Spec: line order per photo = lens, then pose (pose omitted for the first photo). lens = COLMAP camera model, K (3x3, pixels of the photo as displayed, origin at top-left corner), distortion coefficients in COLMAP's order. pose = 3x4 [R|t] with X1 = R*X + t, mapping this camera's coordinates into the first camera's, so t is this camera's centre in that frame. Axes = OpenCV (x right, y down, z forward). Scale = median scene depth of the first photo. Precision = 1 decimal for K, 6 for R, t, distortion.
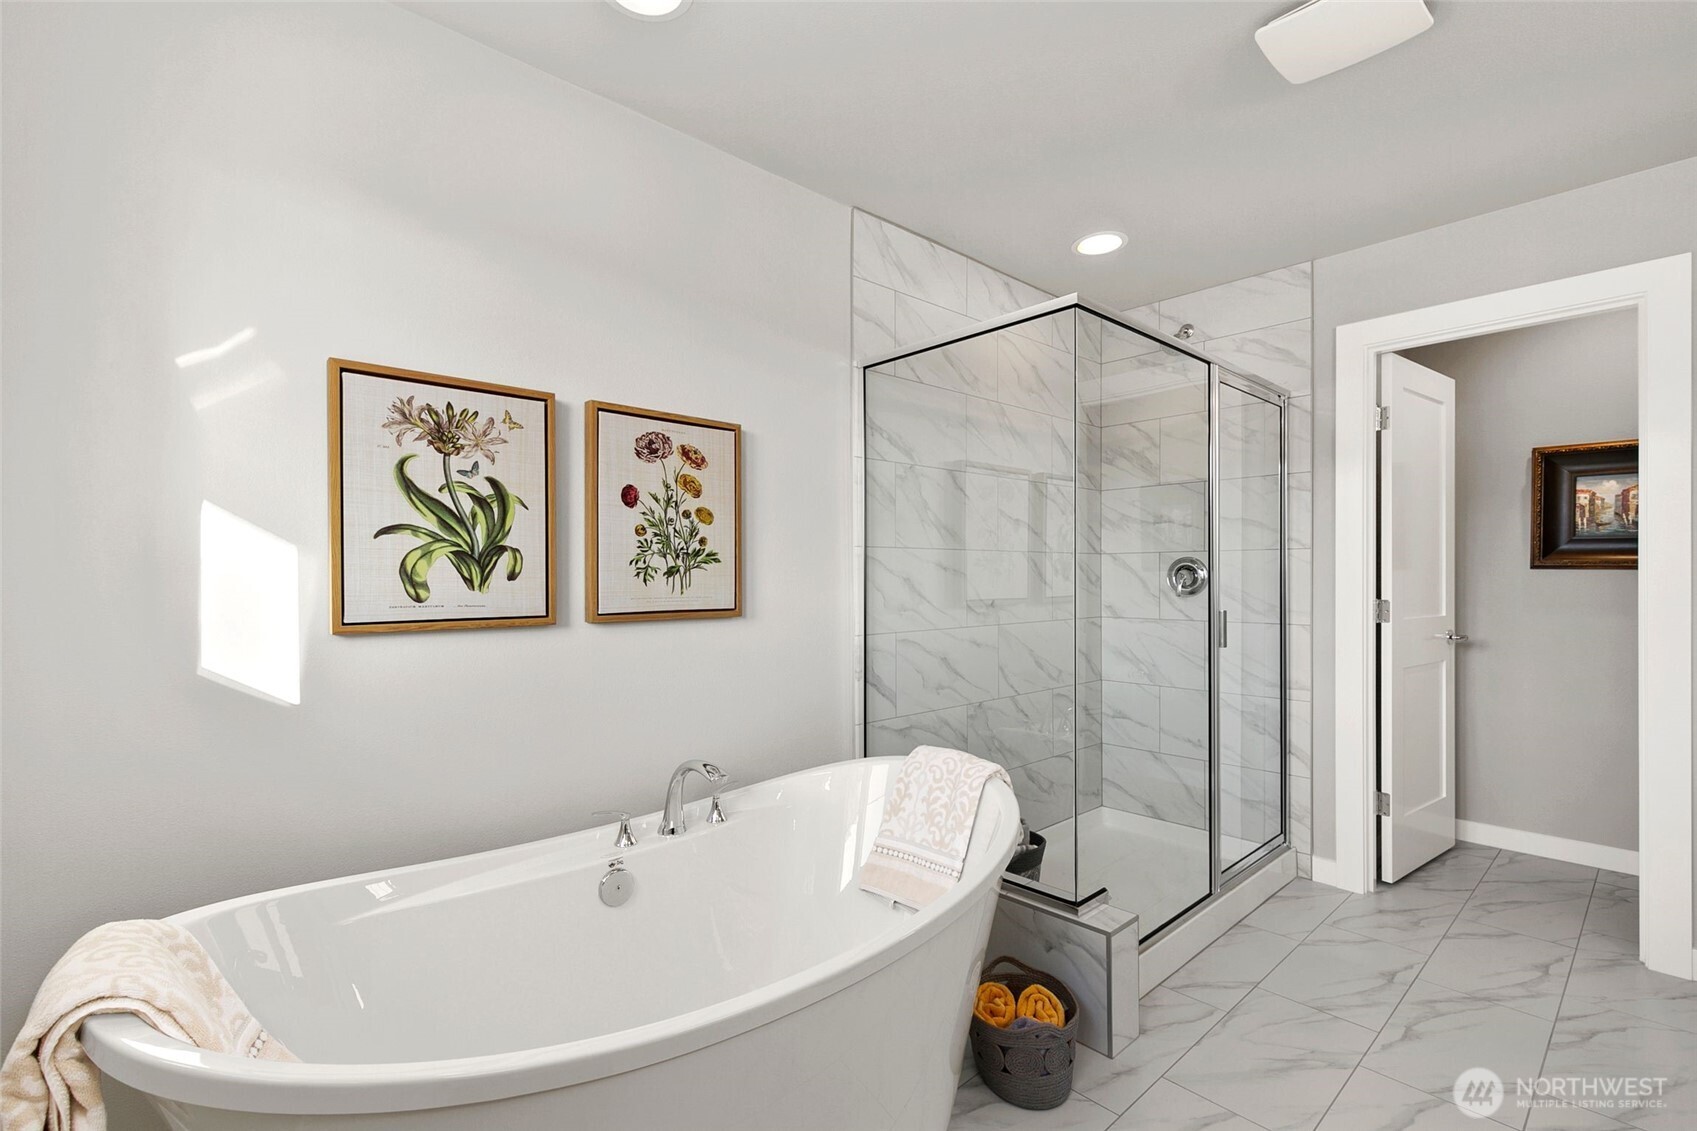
lens RADIAL K [[763.0, 0, 843.5], [0, 763.0, 574.0], [0, 0, 1]] dist [0.000524, 0.000729]
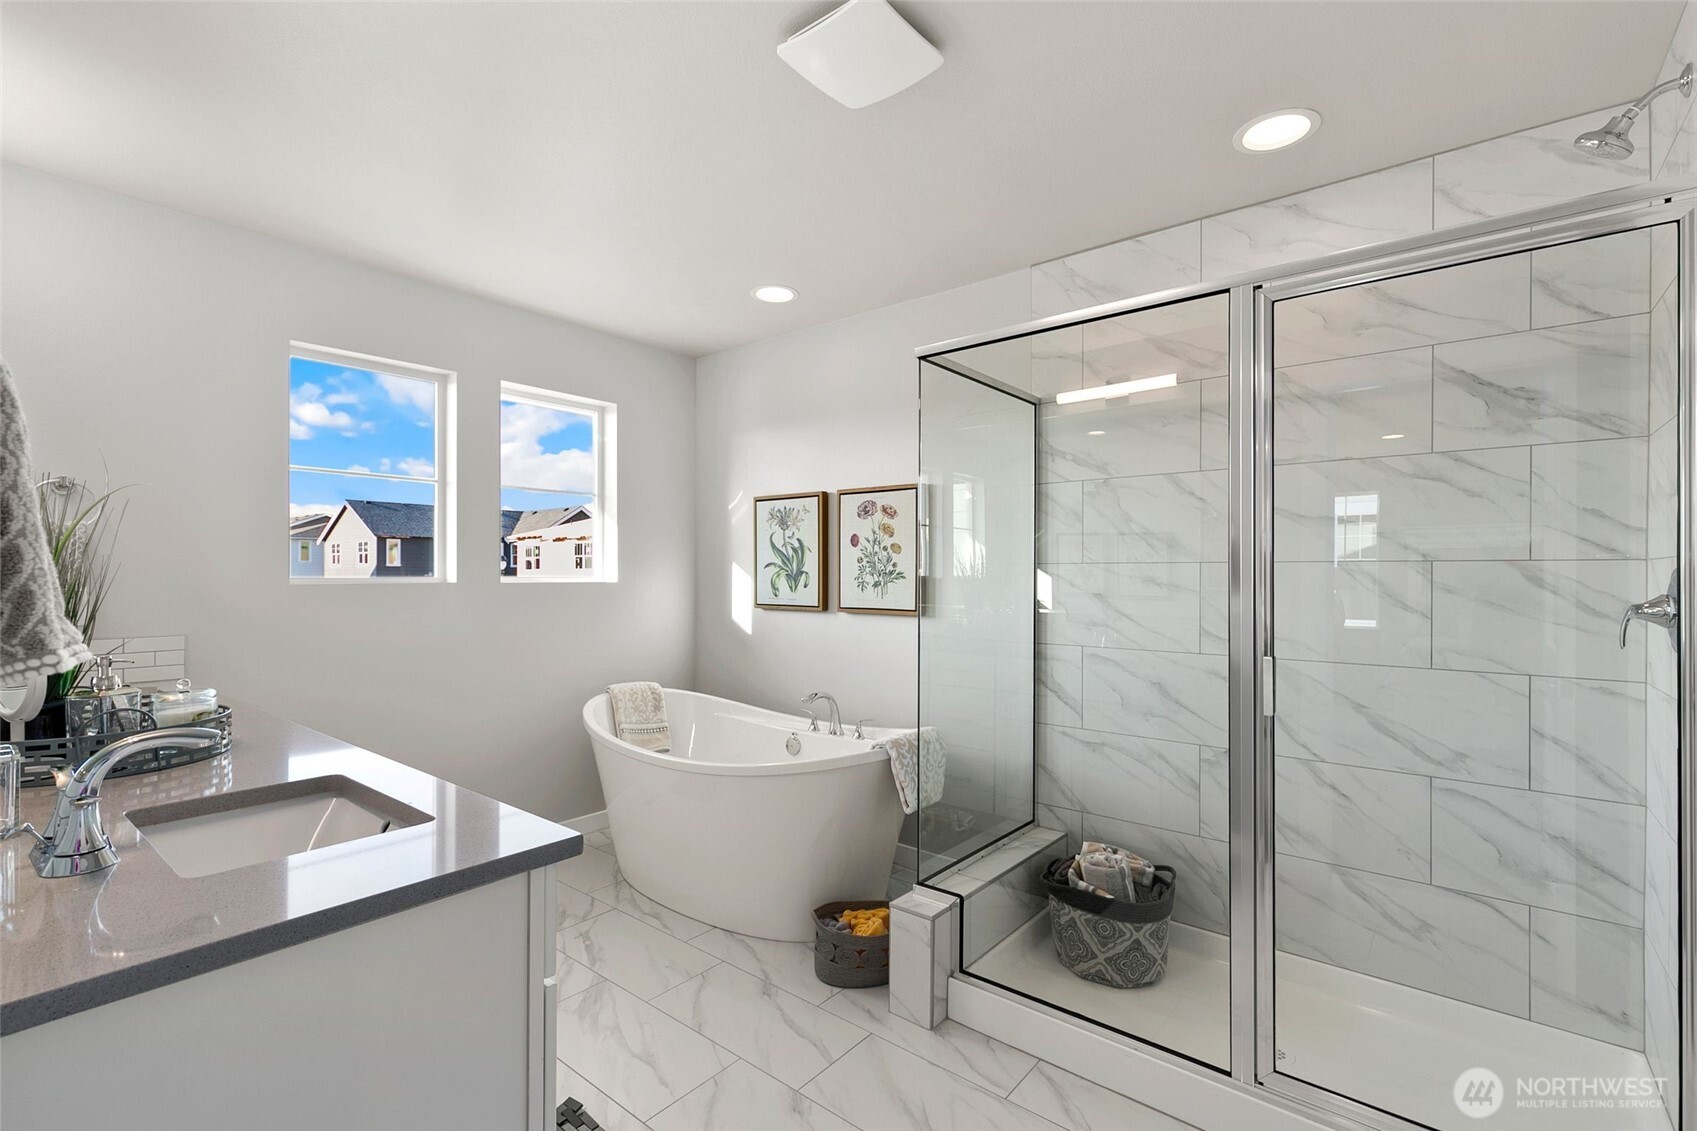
lens RADIAL K [[763.0, 0, 843.1], [0, 763.0, 570.0], [0, 0, 1]] dist [0.000524, 0.000729]
pose [[0.137919, -0.004834, -0.990432, 1.389136], [-0.004808, 0.999973, -0.005550, -0.024923], [0.990432, 0.005527, 0.137892, 0.715858]]
